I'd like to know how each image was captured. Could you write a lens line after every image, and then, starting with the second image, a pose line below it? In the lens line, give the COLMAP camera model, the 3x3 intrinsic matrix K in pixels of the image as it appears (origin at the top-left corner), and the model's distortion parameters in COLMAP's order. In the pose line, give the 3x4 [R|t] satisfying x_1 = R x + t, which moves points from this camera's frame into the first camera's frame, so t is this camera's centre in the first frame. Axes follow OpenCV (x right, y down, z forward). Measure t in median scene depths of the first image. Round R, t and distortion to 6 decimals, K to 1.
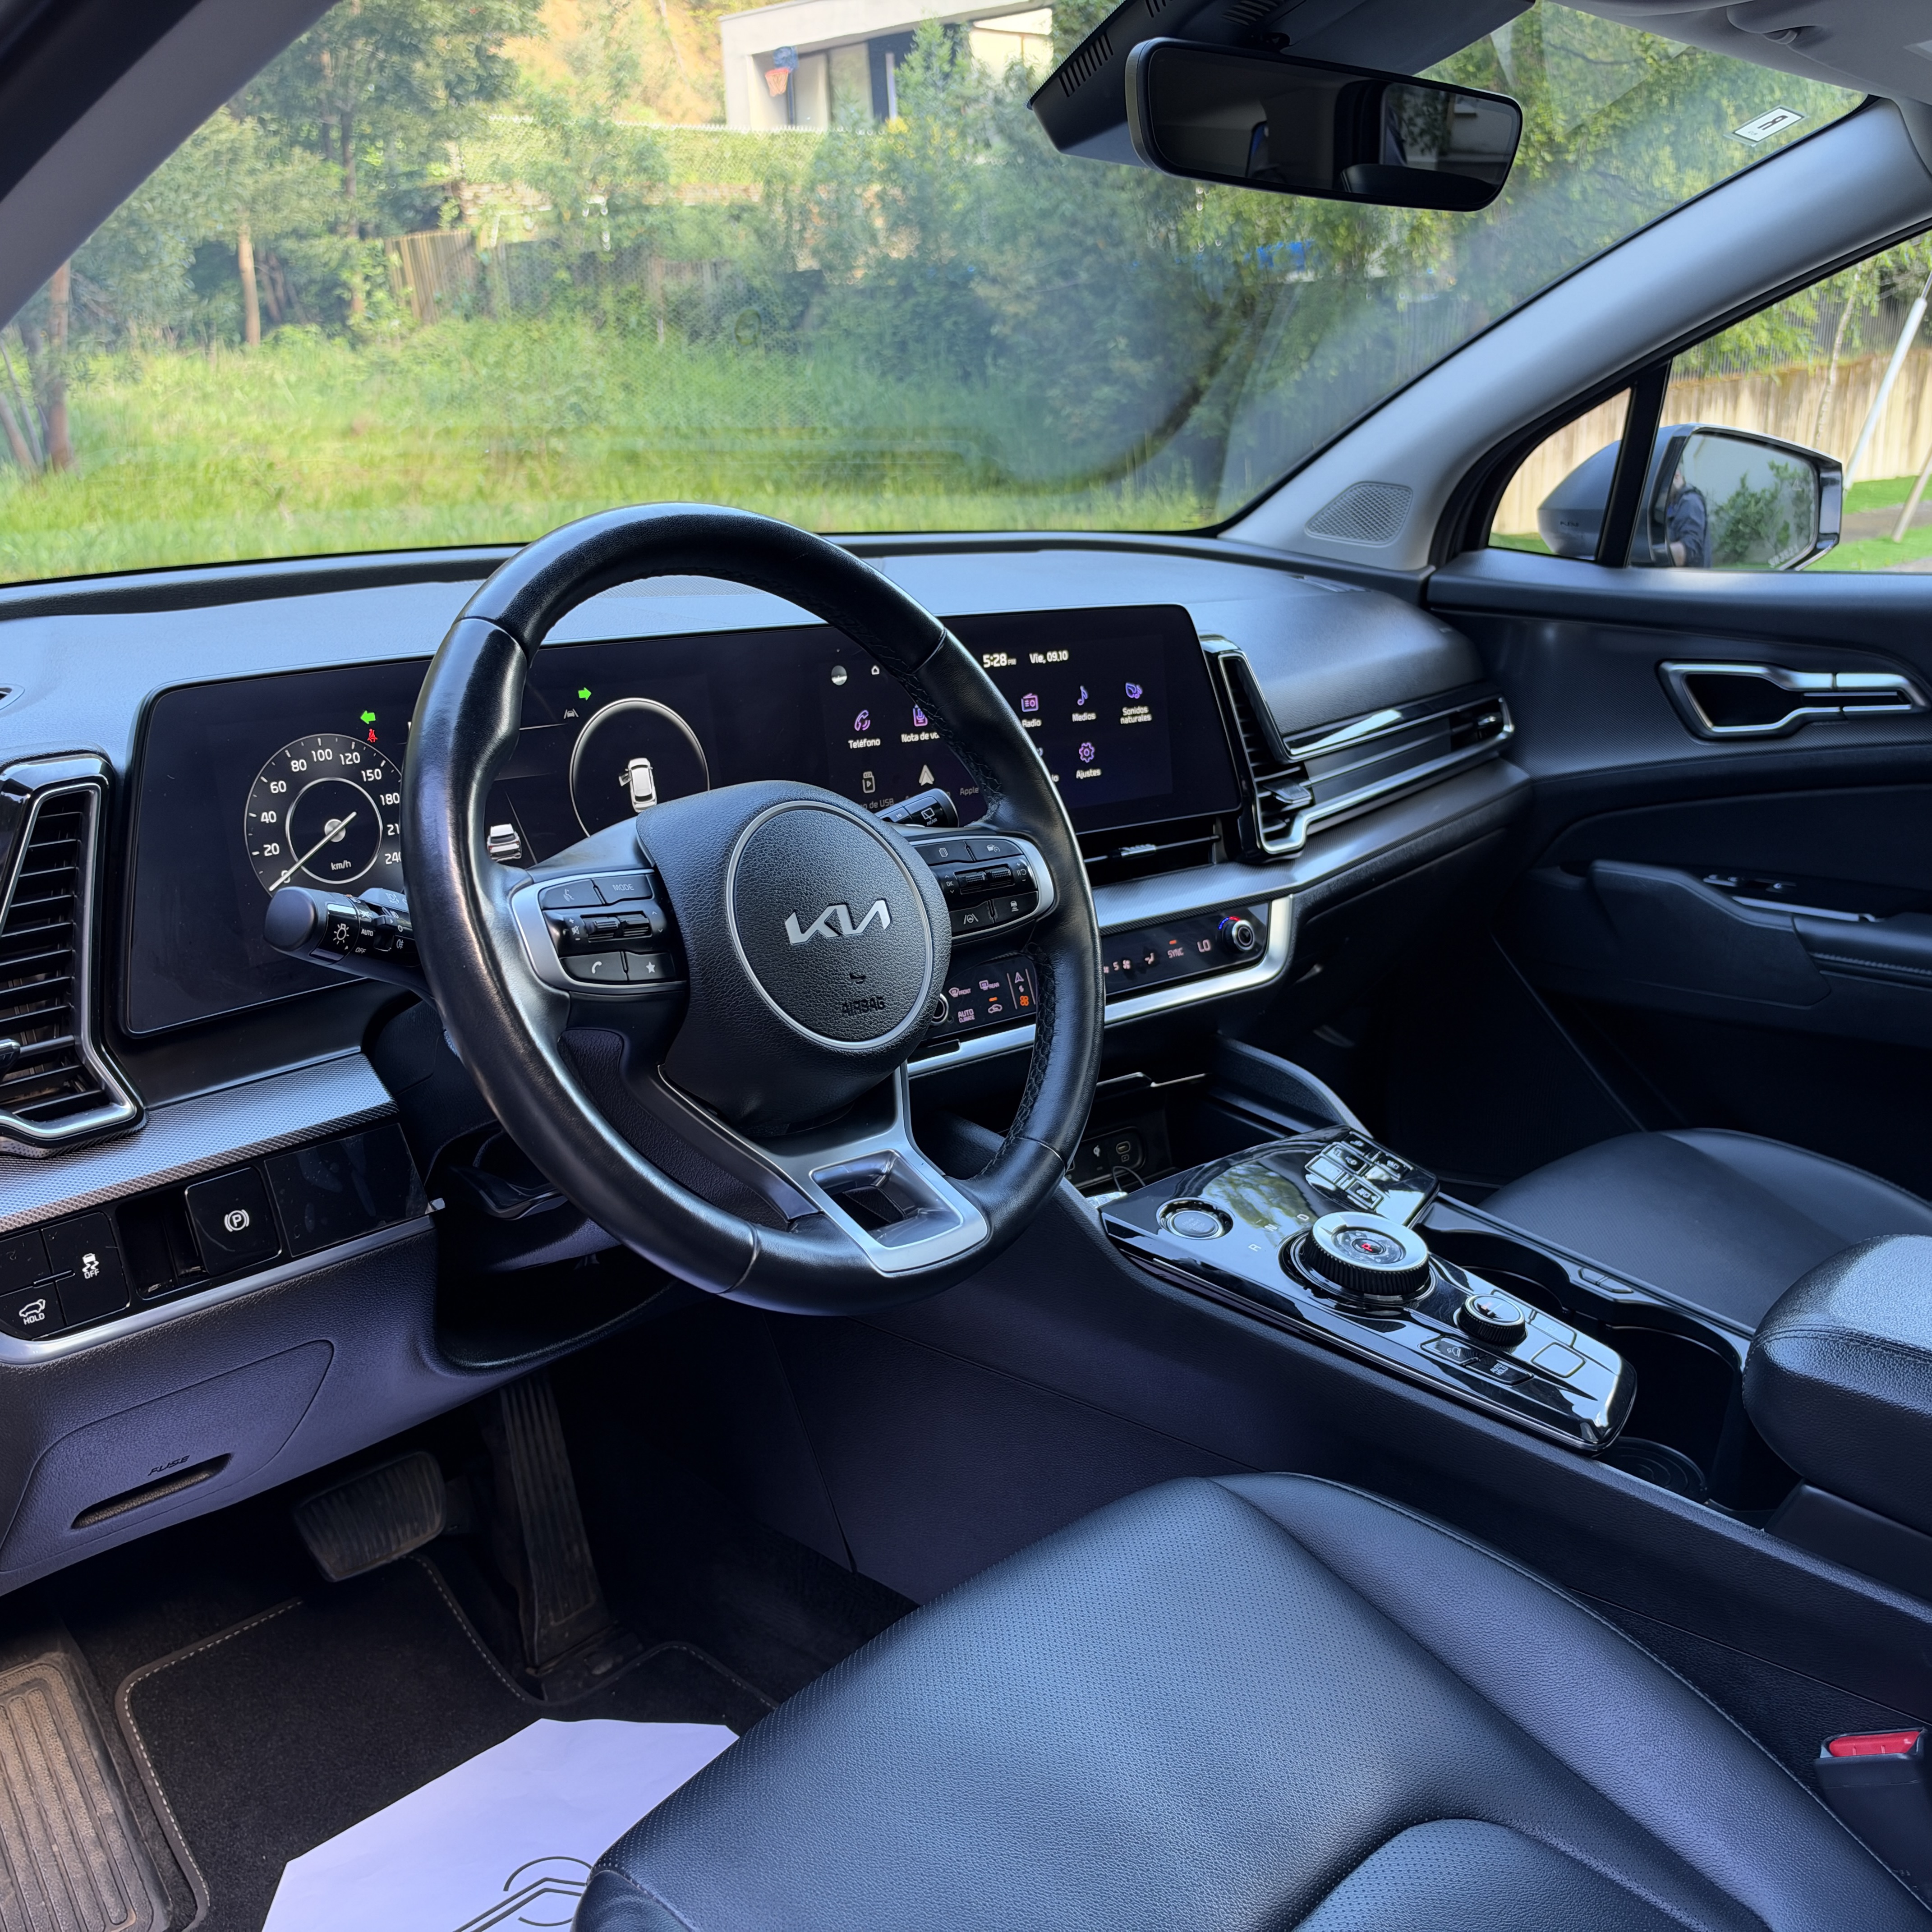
lens RADIAL K [[1852.1, 0, 966.0], [0, 1852.1, 966.0], [0, 0, 1]] dist [0.208759, -0.447754]
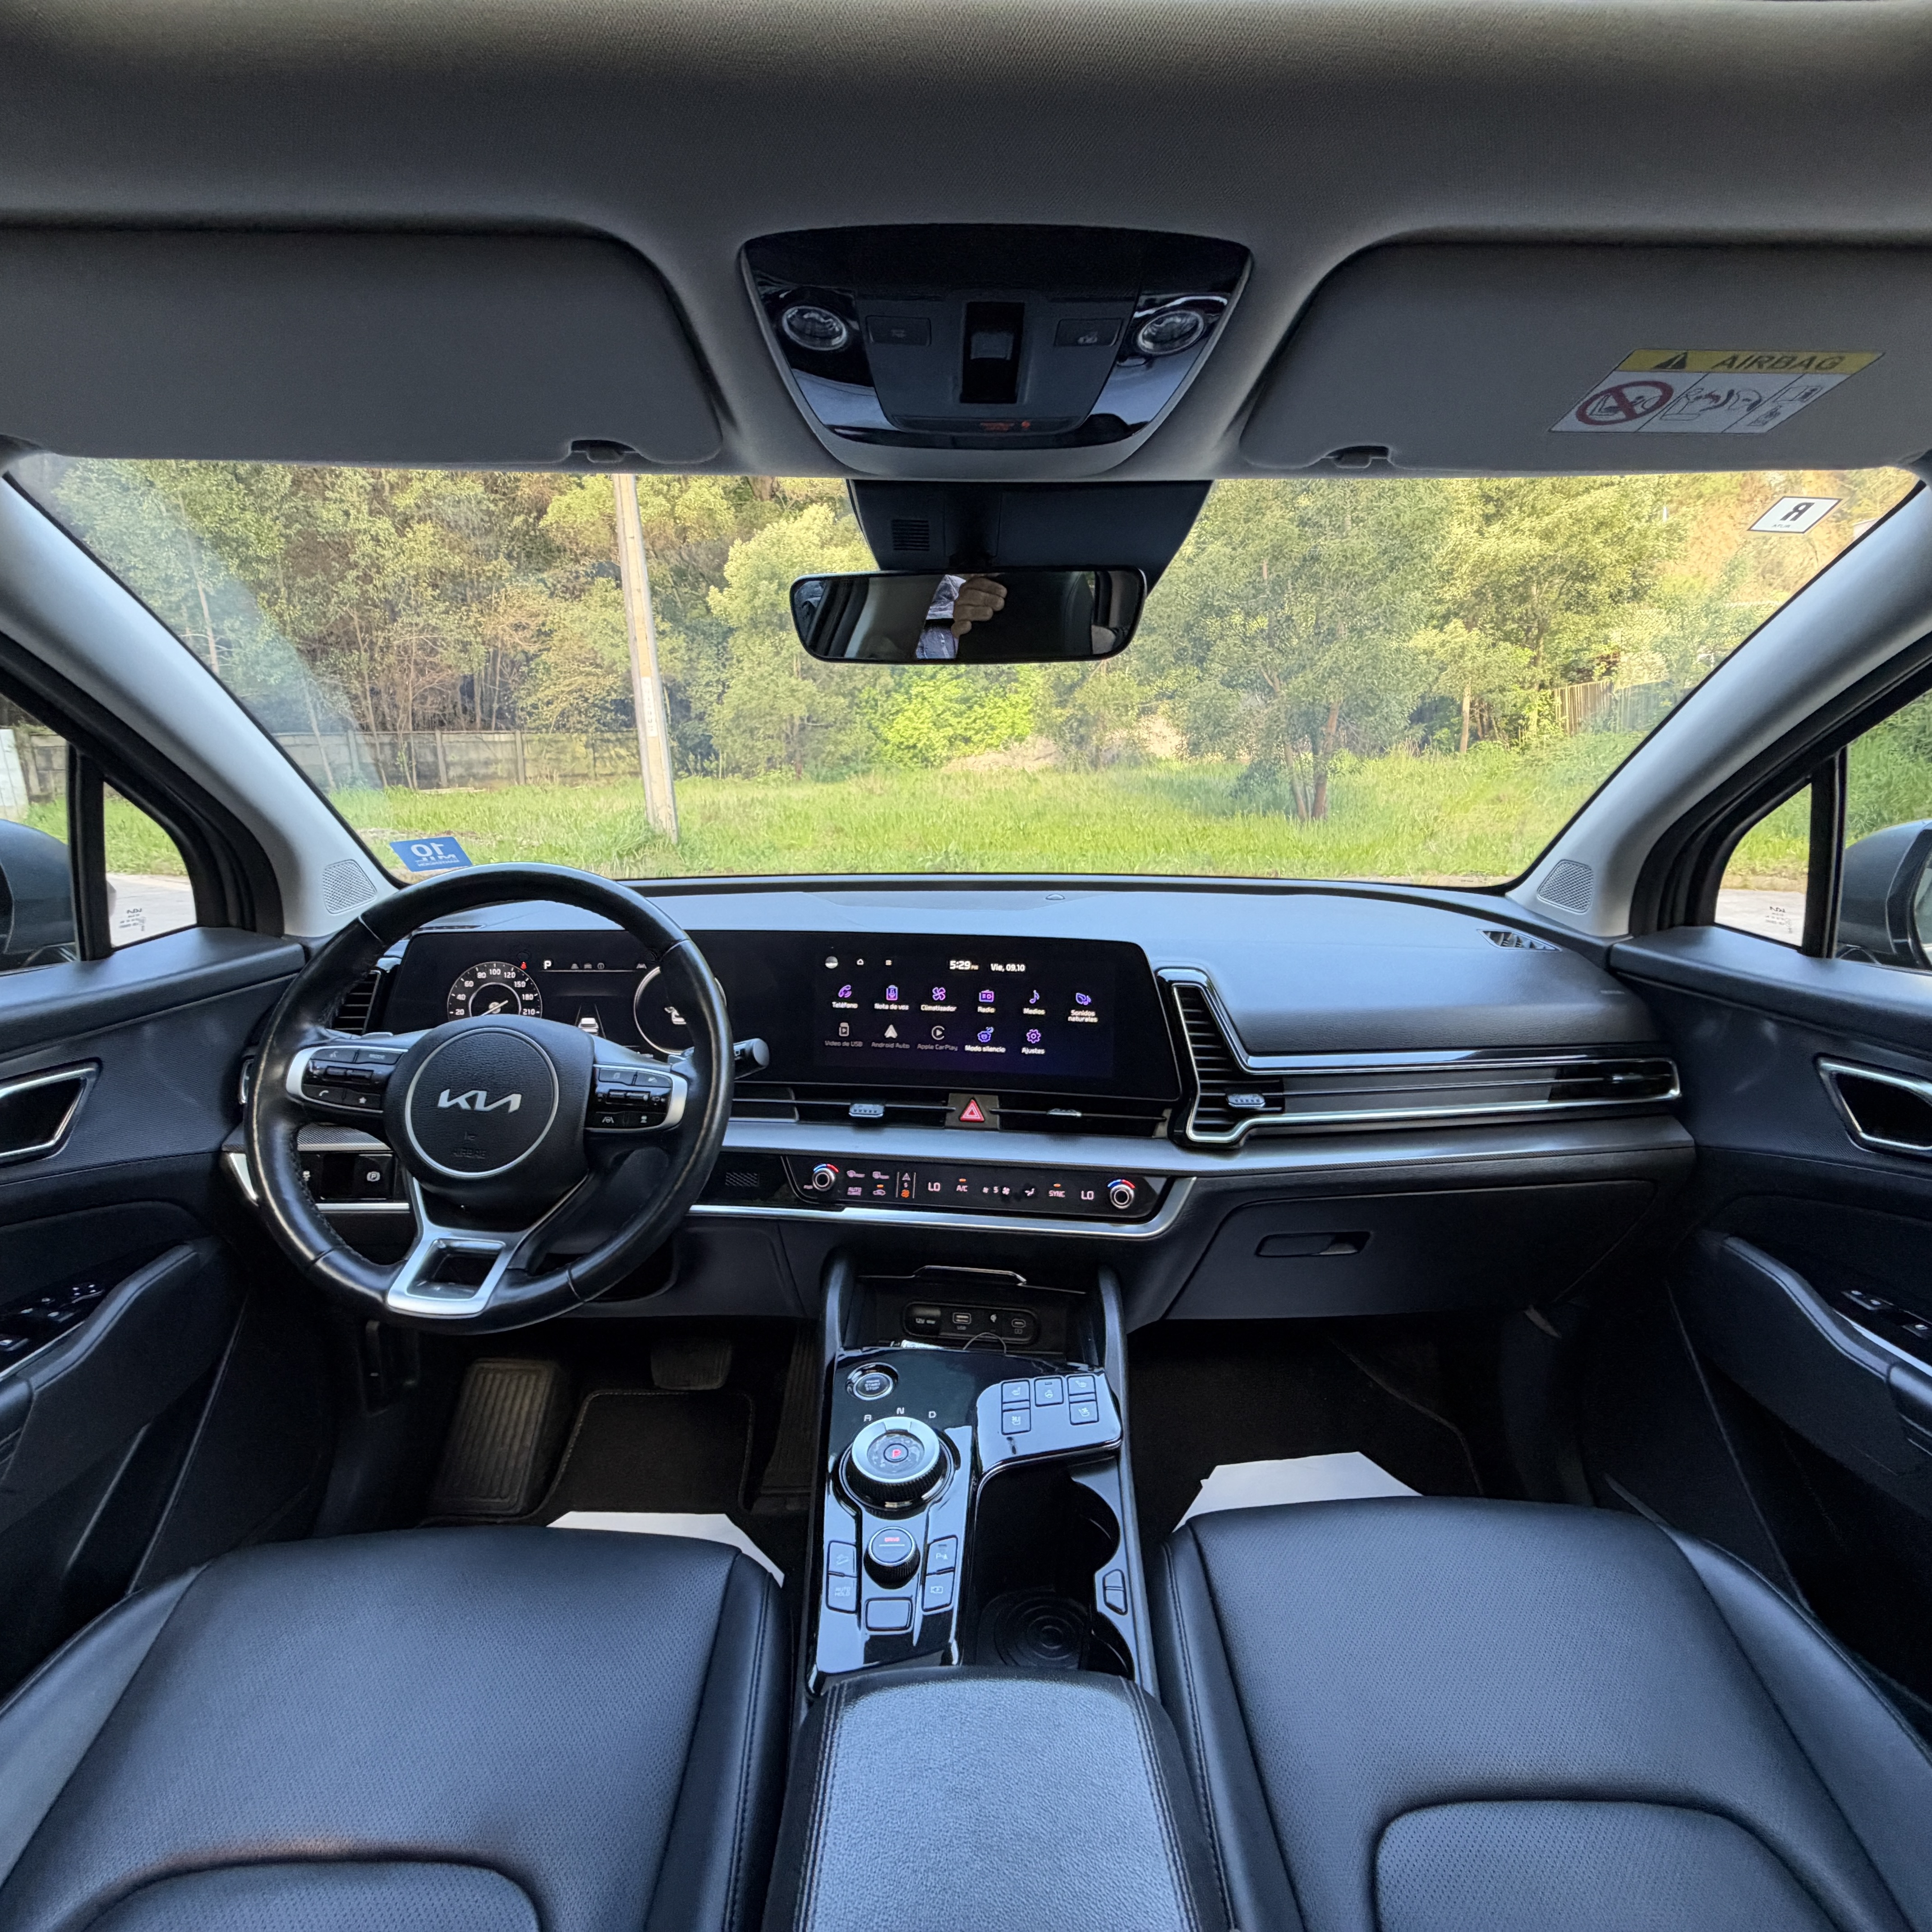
lens RADIAL K [[1023.7, 0, 960.5], [0, 1023.7, 963.7], [0, 0, 1]] dist [-0.000731, -0.000074]
pose [[0.674557, 0.119020, -0.728565, 0.053642], [-0.200621, 0.979330, -0.025764, -0.012549], [0.710439, 0.163545, 0.684492, 0.037985]]
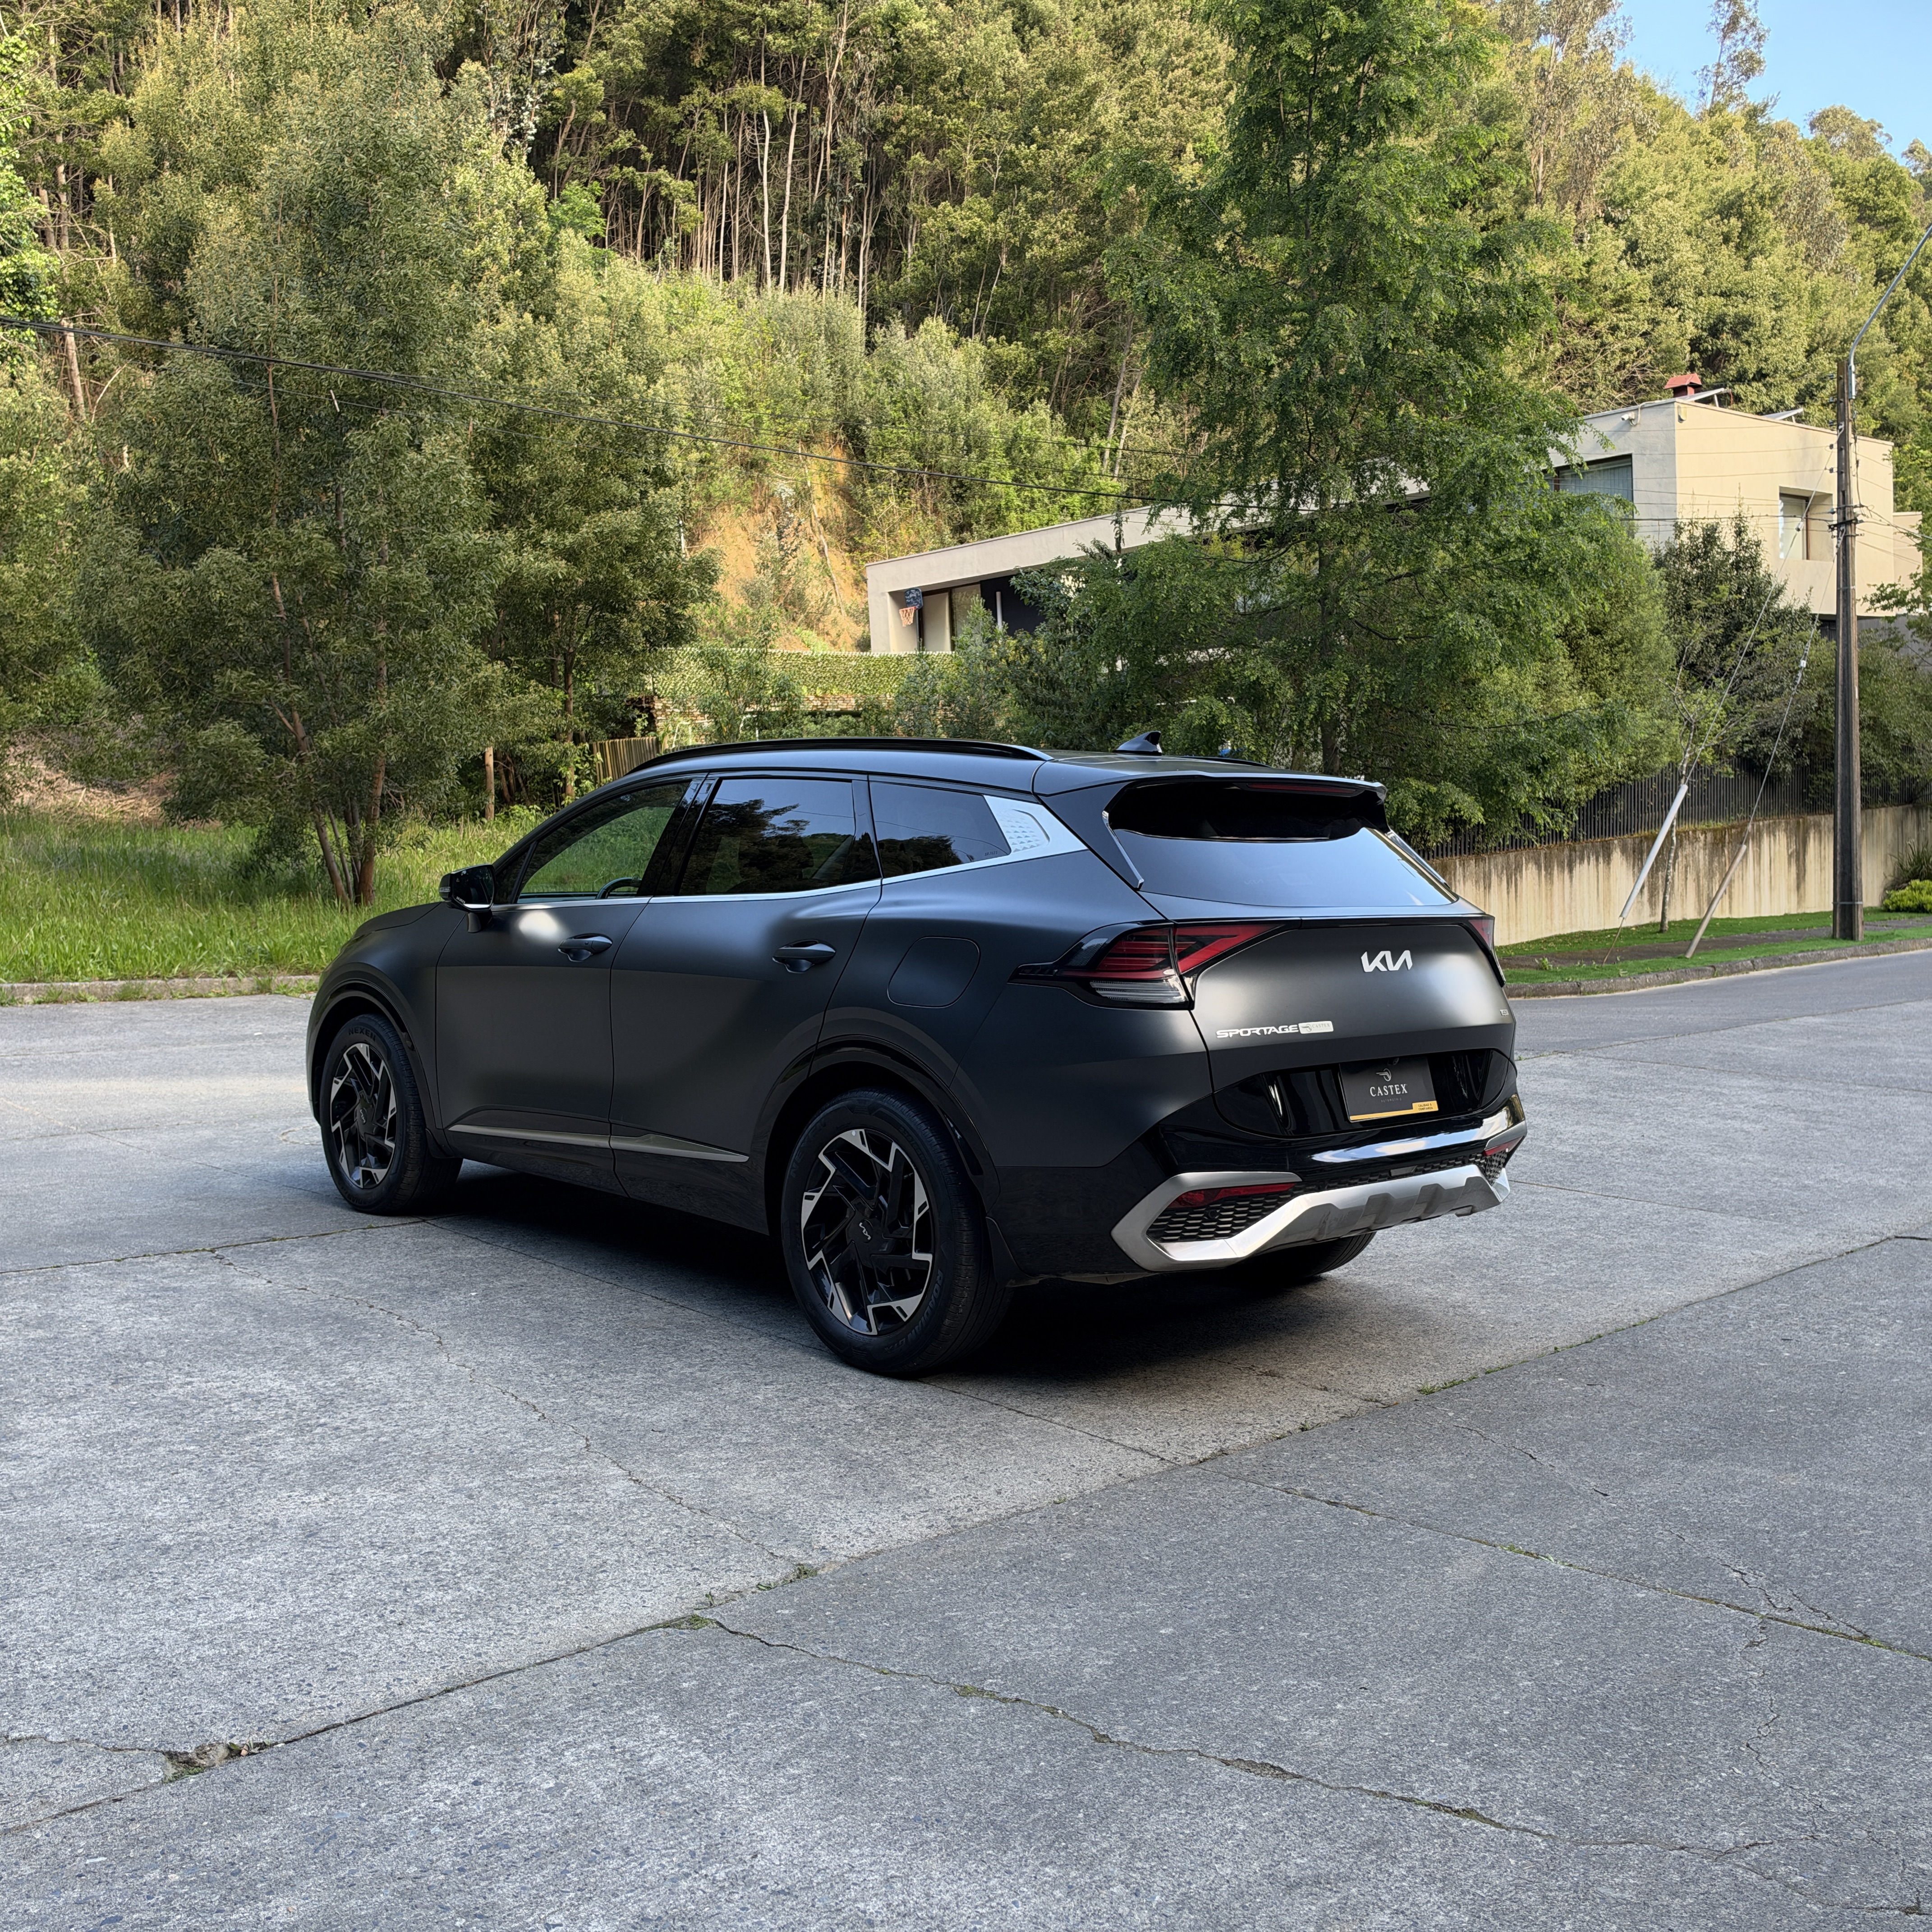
lens RADIAL K [[1906.6, 0, 966.0], [0, 1906.6, 966.0], [0, 0, 1]] dist [0.183572, -0.277729]
pose [[0.996162, 0.003607, -0.087449, 0.114664], [-0.023673, 0.973013, -0.229533, 0.114278], [0.084261, 0.230723, 0.969364, -0.392421]]
